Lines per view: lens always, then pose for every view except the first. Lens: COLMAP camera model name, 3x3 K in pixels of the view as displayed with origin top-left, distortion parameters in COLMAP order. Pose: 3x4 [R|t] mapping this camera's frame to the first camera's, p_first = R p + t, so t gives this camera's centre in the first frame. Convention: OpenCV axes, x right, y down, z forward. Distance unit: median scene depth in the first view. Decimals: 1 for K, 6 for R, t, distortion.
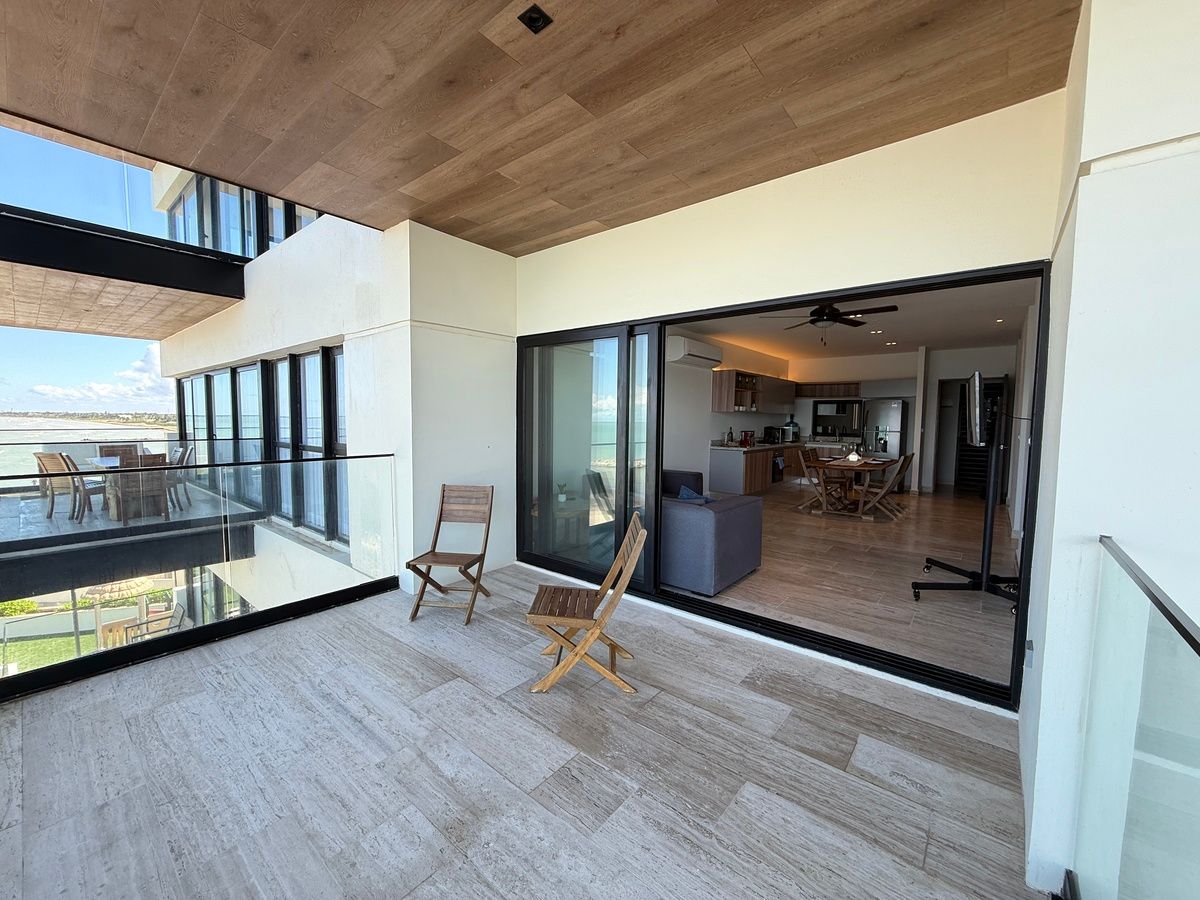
lens RADIAL K [[475.4, 0, 597.1], [0, 475.4, 449.6], [0, 0, 1]] dist [-0.000441, 0.000260]
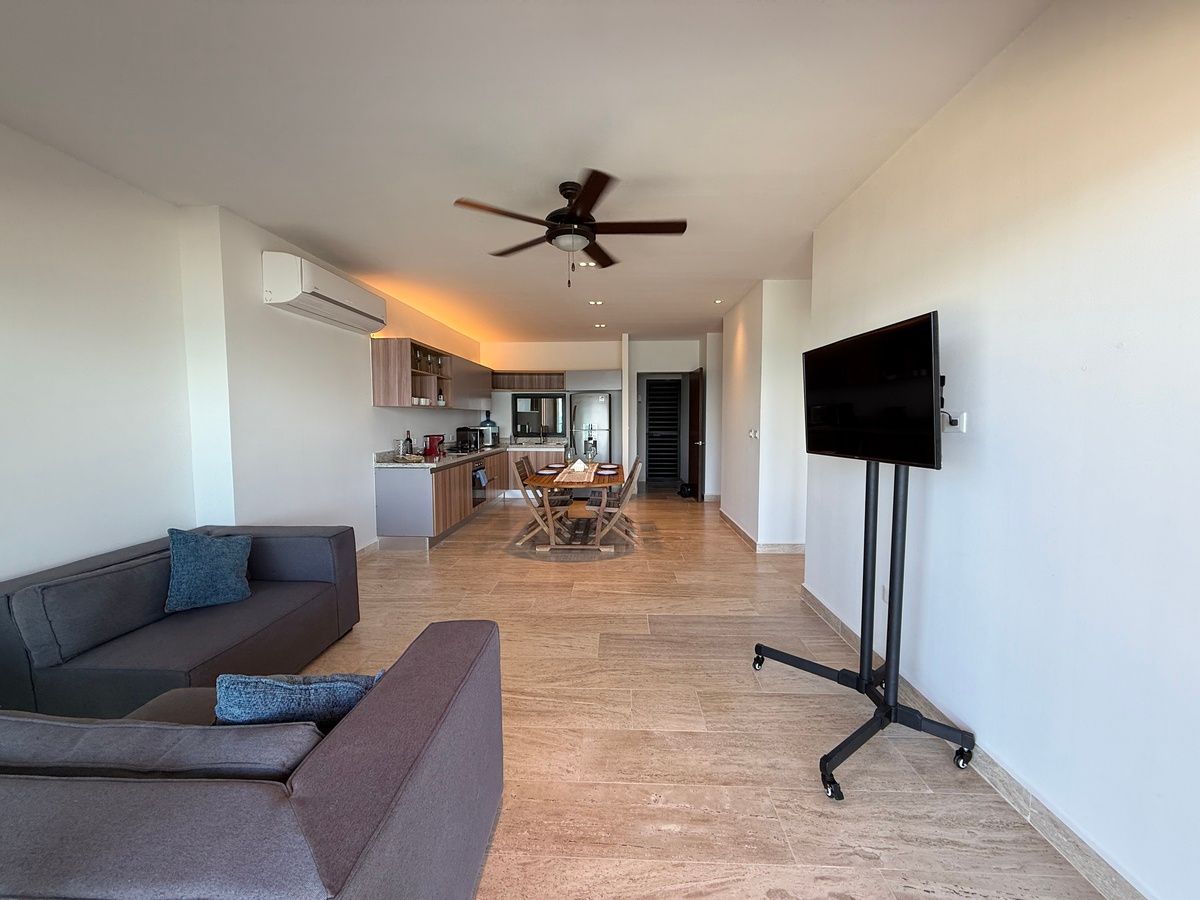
lens RADIAL K [[476.6, 0, 597.3], [0, 476.6, 449.6], [0, 0, 1]] dist [0.001189, 0.000255]
pose [[0.797672, -0.054473, 0.600626, 0.092554], [0.052598, 0.998401, 0.020695, -0.020619], [-0.600793, 0.015084, 0.799262, 0.317183]]
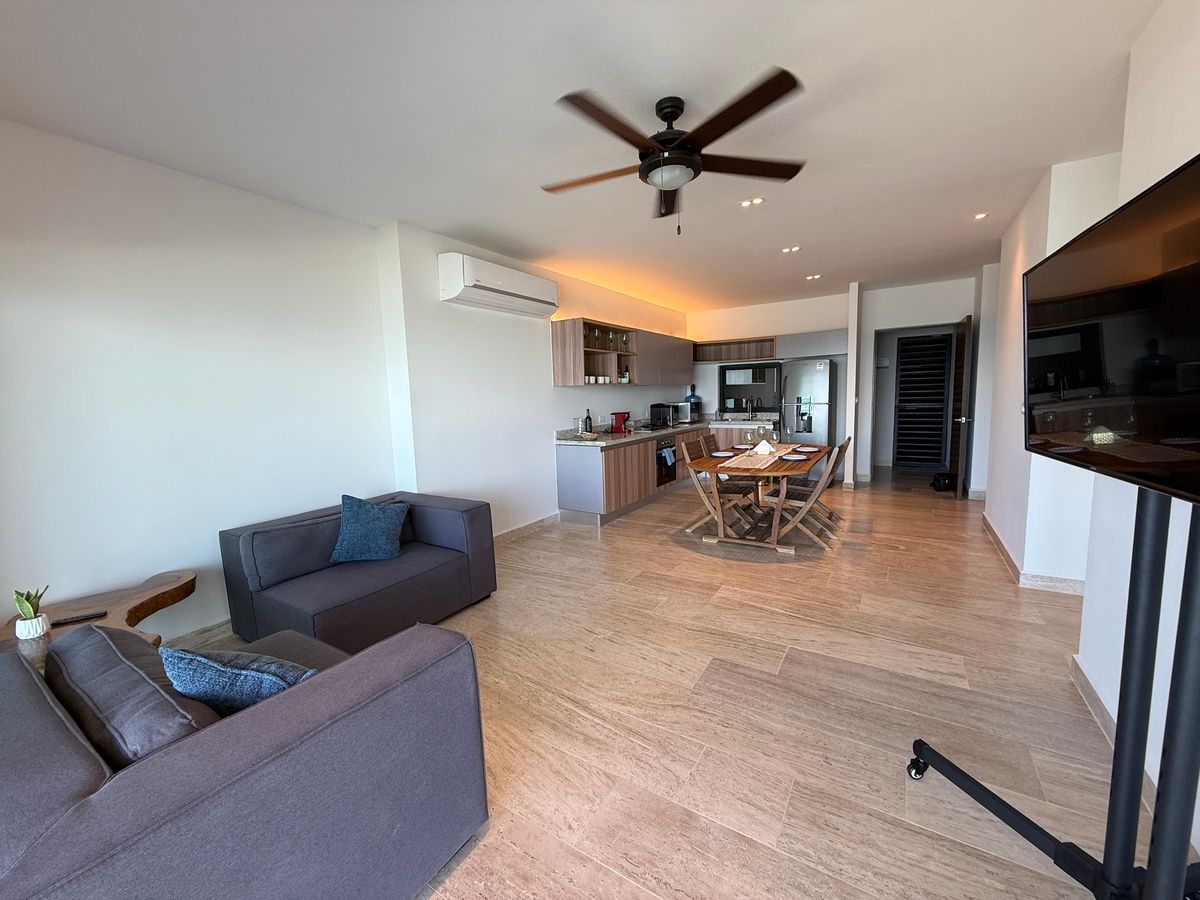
lens RADIAL K [[475.4, 0, 597.1], [0, 475.4, 449.6], [0, 0, 1]] dist [-0.000441, 0.000260]
pose [[0.991107, -0.057981, 0.119769, 0.200279], [0.052318, 0.997383, 0.049900, -0.022232], [-0.122349, -0.043191, 0.991547, 0.326393]]
